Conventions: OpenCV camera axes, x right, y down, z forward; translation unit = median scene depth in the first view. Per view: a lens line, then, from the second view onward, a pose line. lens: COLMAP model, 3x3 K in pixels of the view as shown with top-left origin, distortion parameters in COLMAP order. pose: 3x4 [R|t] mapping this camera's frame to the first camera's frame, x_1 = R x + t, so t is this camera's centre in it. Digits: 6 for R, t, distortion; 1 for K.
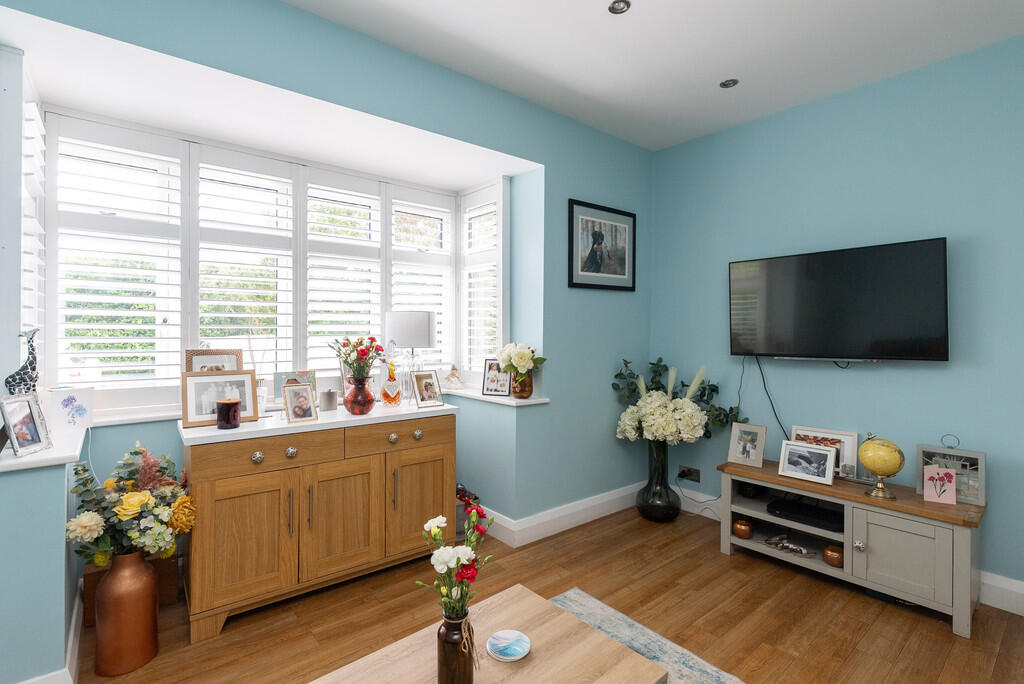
lens RADIAL K [[479.4, 0, 511.3], [0, 479.4, 326.8], [0, 0, 1]] dist [-0.001219, -0.000132]
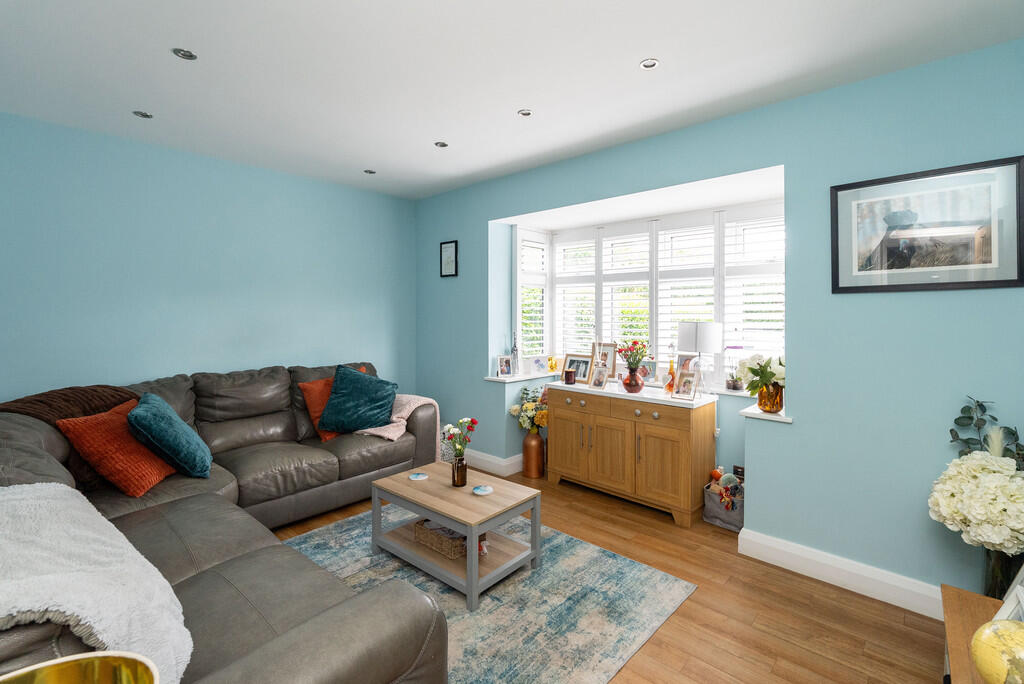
lens RADIAL K [[453.8, 0, 511.3], [0, 453.8, 314.3], [0, 0, 1]] dist [0.000670, 0.000355]
pose [[0.158281, -0.004673, -0.987383, 0.859053], [0.001269, 0.999989, -0.004529, -0.045555], [0.987393, -0.000536, 0.158285, 0.346678]]
